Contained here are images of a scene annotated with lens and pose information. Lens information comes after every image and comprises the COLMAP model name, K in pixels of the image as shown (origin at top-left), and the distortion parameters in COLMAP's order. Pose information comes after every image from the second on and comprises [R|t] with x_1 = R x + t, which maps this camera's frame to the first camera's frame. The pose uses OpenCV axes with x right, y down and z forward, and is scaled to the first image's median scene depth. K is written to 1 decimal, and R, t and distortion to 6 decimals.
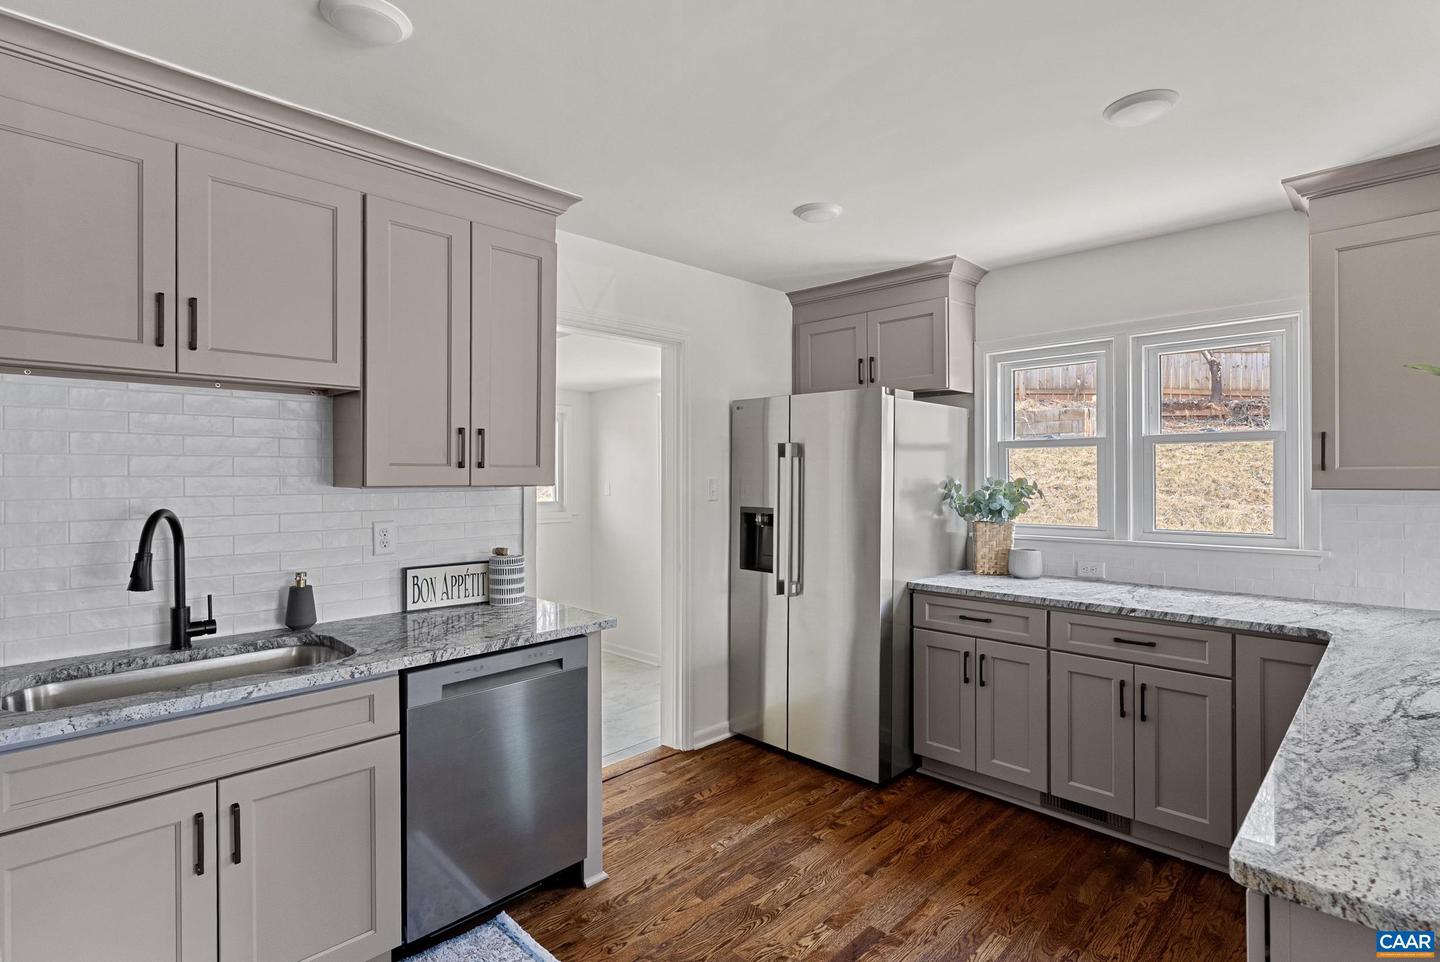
lens RADIAL K [[704.0, 0, 720.0], [0, 704.0, 481.0], [0, 0, 1]] dist [-0.003363, -0.000324]
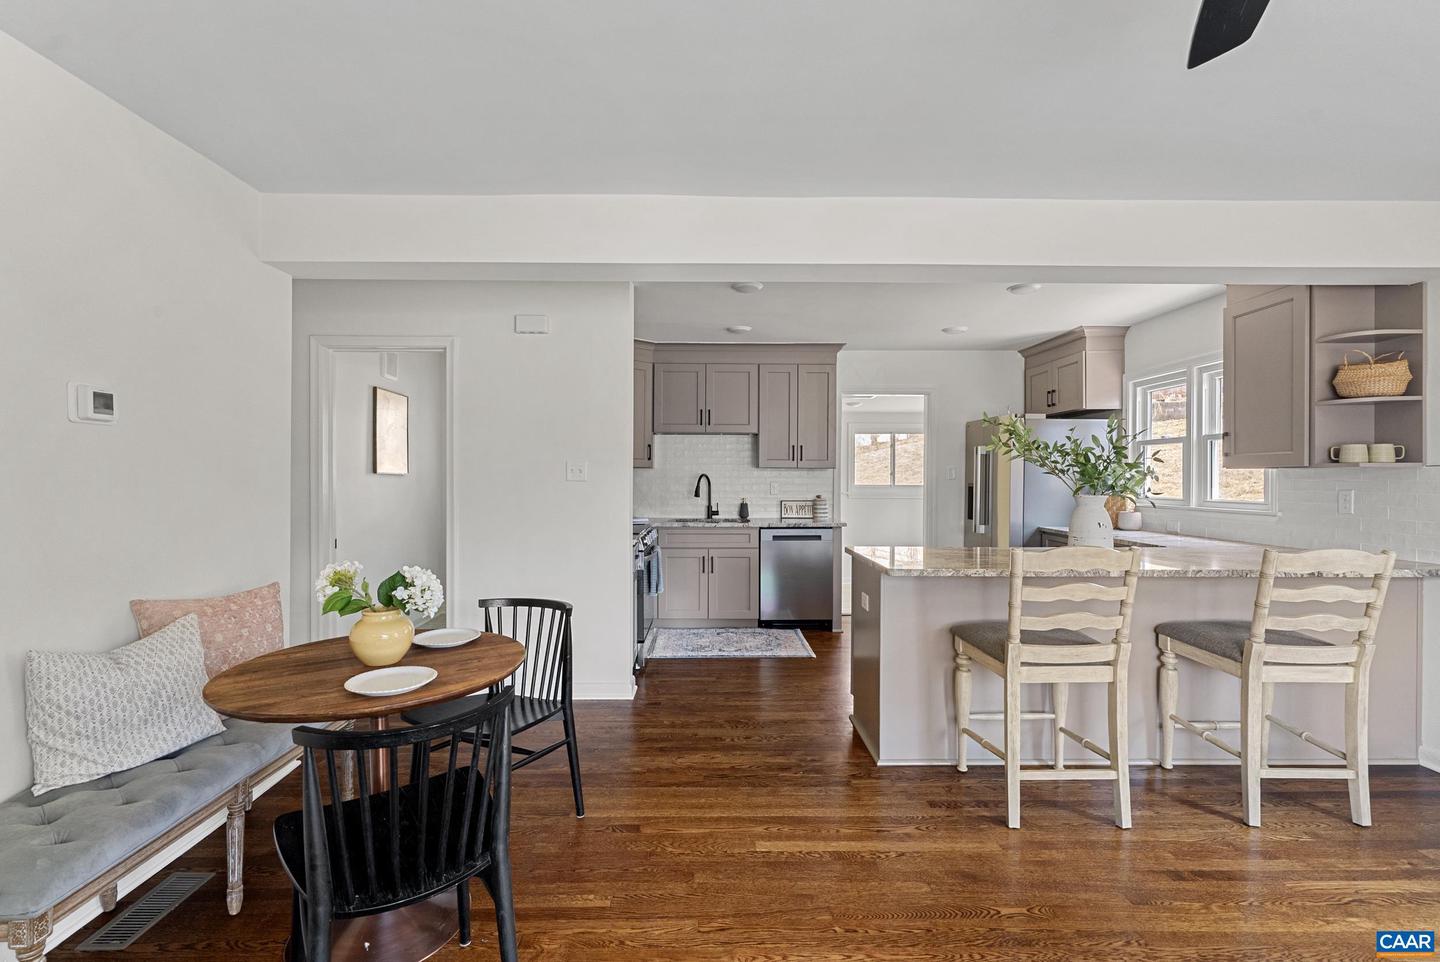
lens RADIAL K [[655.7, 0, 720.0], [0, 655.7, 481.0], [0, 0, 1]] dist [0.001479, 0.000852]
pose [[0.711277, 0.010893, -0.702828, 1.232850], [-0.010211, 0.999935, 0.005164, 0.049658], [0.702838, 0.003503, 0.711341, -0.982627]]
